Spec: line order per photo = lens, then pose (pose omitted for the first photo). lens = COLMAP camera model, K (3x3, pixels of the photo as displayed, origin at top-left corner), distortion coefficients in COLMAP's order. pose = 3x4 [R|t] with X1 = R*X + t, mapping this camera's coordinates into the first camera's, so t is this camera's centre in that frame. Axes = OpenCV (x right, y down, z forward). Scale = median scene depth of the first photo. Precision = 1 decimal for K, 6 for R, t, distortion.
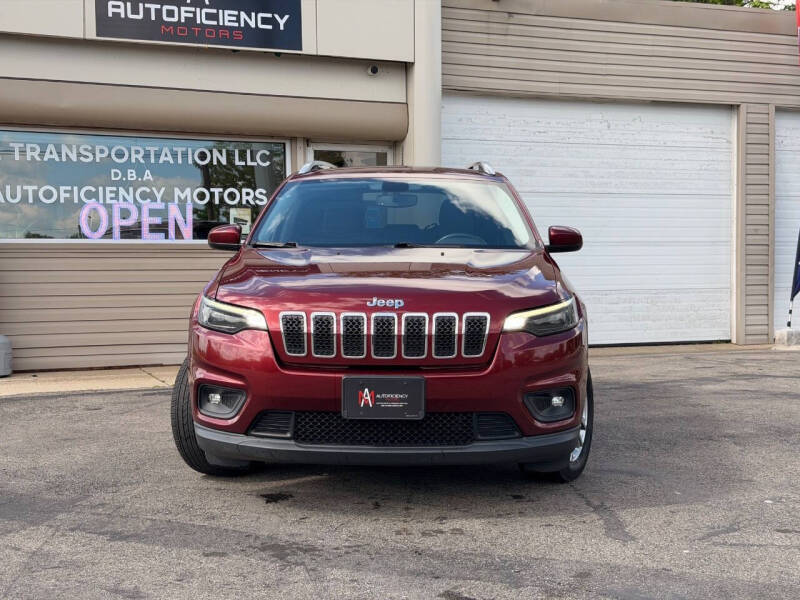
lens RADIAL K [[1094.9, 0, 406.4], [0, 1094.9, 312.5], [0, 0, 1]] dist [0.111993, -0.127100]
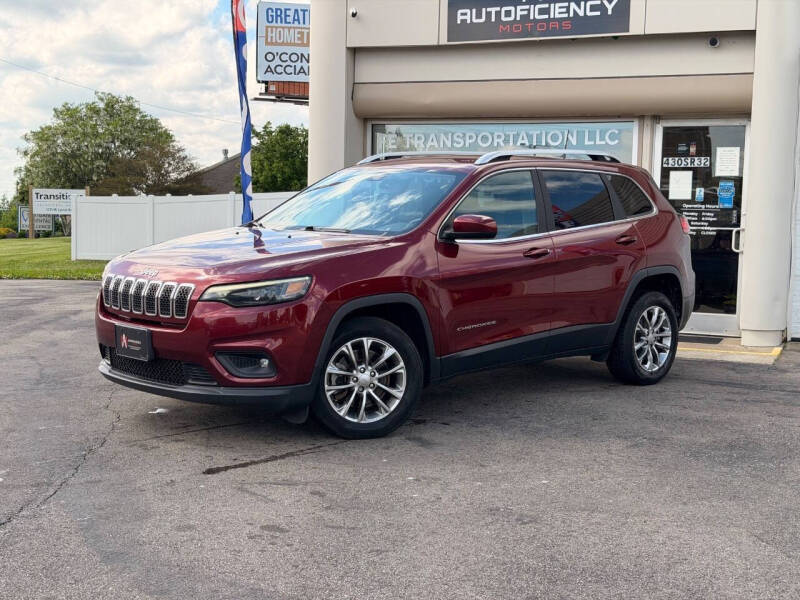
lens RADIAL K [[1093.7, 0, 400.0], [0, 1093.7, 300.0], [0, 0, 1]] dist [0.190901, -0.463361]
pose [[0.714776, 0.076854, -0.695118, 0.506848], [-0.060038, 0.997017, 0.048497, -0.026177], [0.696772, 0.007069, 0.717258, 0.112717]]
